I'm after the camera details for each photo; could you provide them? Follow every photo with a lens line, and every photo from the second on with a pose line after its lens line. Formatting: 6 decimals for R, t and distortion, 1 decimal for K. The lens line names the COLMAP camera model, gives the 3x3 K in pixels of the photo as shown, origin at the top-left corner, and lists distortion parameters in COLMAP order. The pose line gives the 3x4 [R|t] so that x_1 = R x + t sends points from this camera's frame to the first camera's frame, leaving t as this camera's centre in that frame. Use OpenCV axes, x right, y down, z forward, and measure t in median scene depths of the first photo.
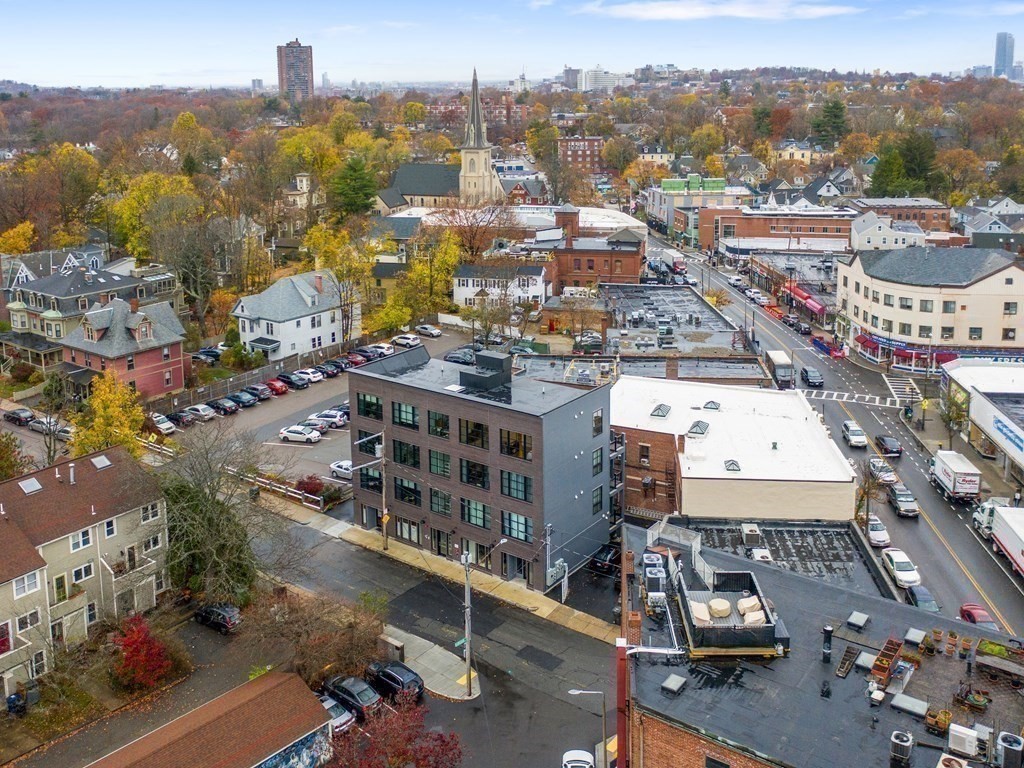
lens RADIAL K [[840.2, 0, 512.8], [0, 840.2, 384.2], [0, 0, 1]] dist [-0.000198, -0.006801]
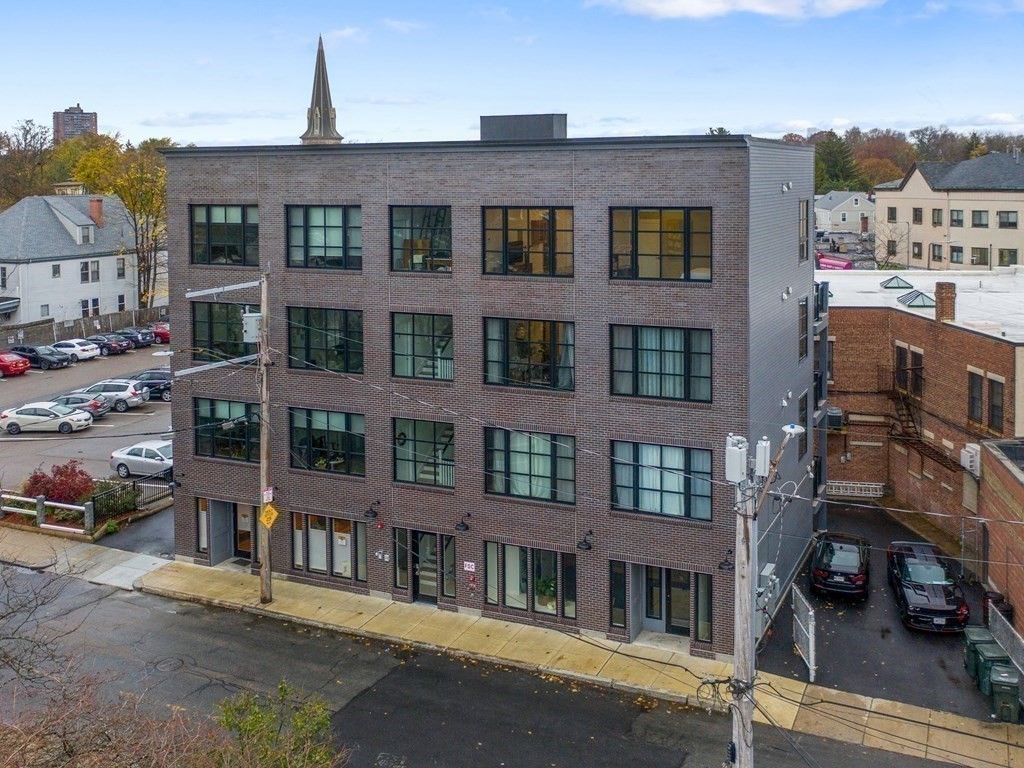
lens RADIAL K [[840.2, 0, 510.4], [0, 840.2, 382.2], [0, 0, 1]] dist [-0.000198, -0.006801]
pose [[0.973767, -0.020599, 0.226611, -0.127799], [0.056983, 0.986236, -0.155213, 0.163425], [-0.220295, 0.164054, 0.961539, 0.592567]]
